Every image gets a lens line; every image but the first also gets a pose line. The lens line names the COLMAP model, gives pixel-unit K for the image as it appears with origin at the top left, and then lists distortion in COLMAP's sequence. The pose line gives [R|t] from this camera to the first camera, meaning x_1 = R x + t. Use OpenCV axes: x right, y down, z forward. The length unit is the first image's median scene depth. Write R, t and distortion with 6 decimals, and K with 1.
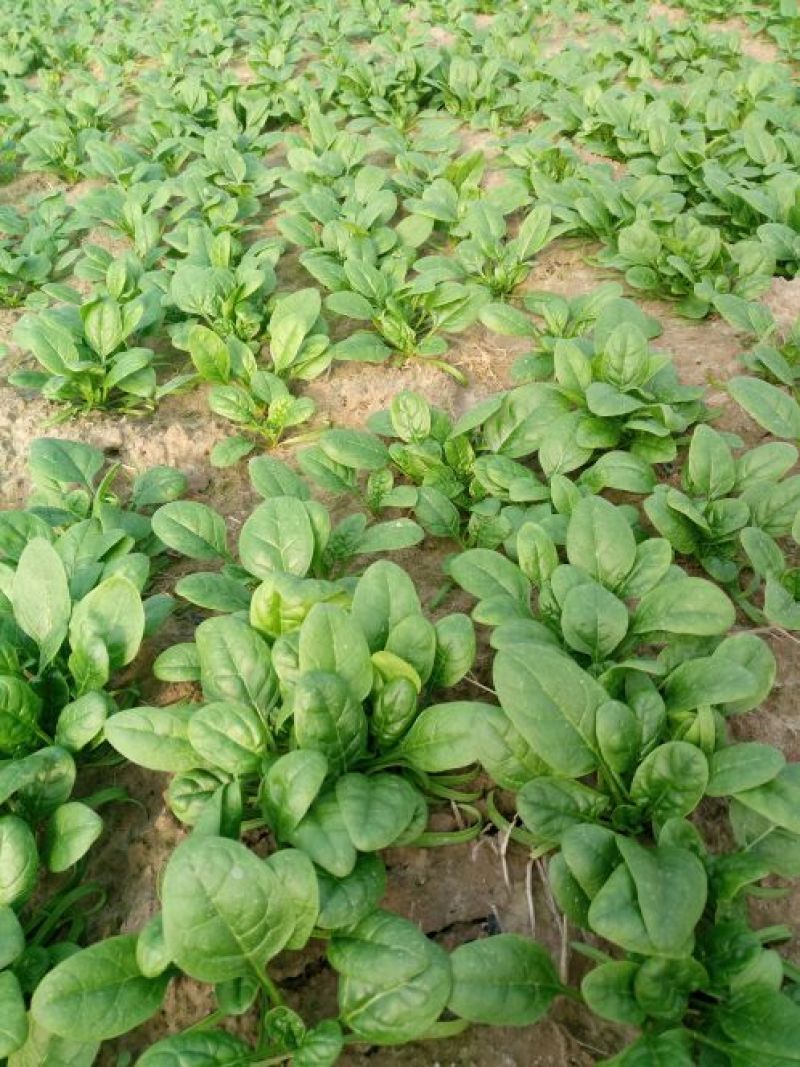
lens RADIAL K [[811.2, 0, 400.0], [0, 811.2, 533.5], [0, 0, 1]] dist [-0.024526, 0.039704]
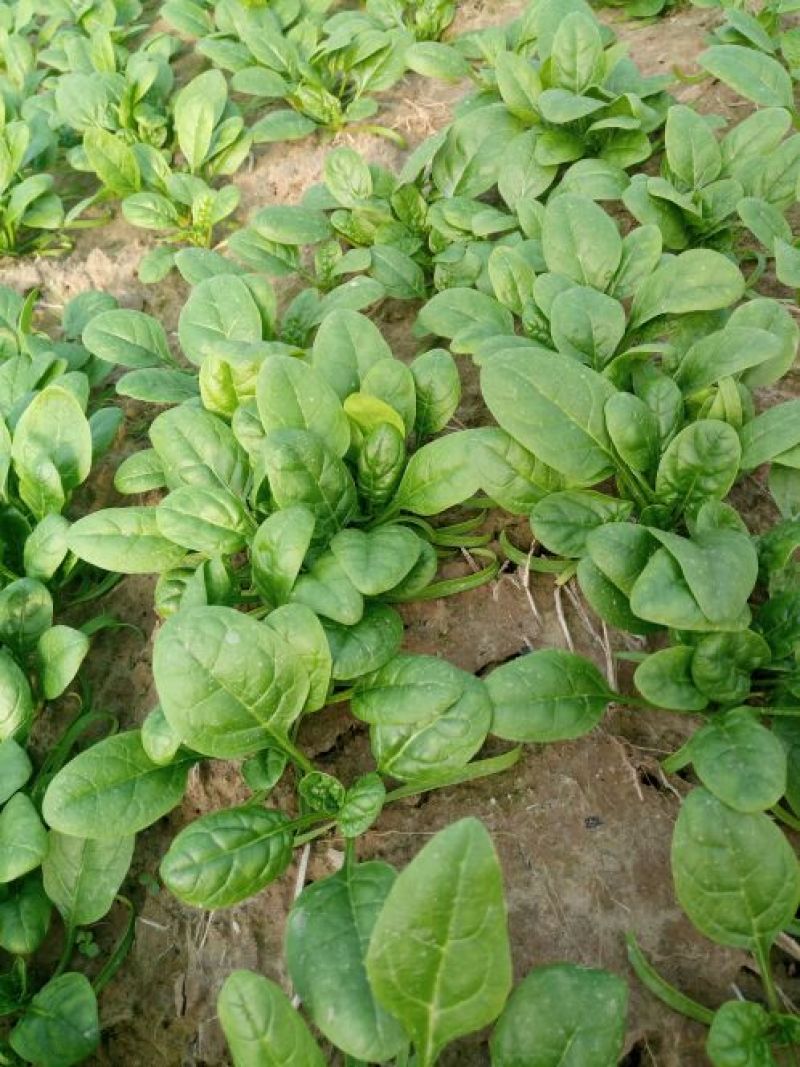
lens RADIAL K [[811.2, 0, 400.0], [0, 811.2, 533.5], [0, 0, 1]] dist [-0.024526, 0.039704]
pose [[0.981526, -0.190893, -0.012927, 0.009424], [0.190616, 0.969792, 0.152215, 0.157752], [-0.016521, -0.151867, 0.988263, 0.103875]]
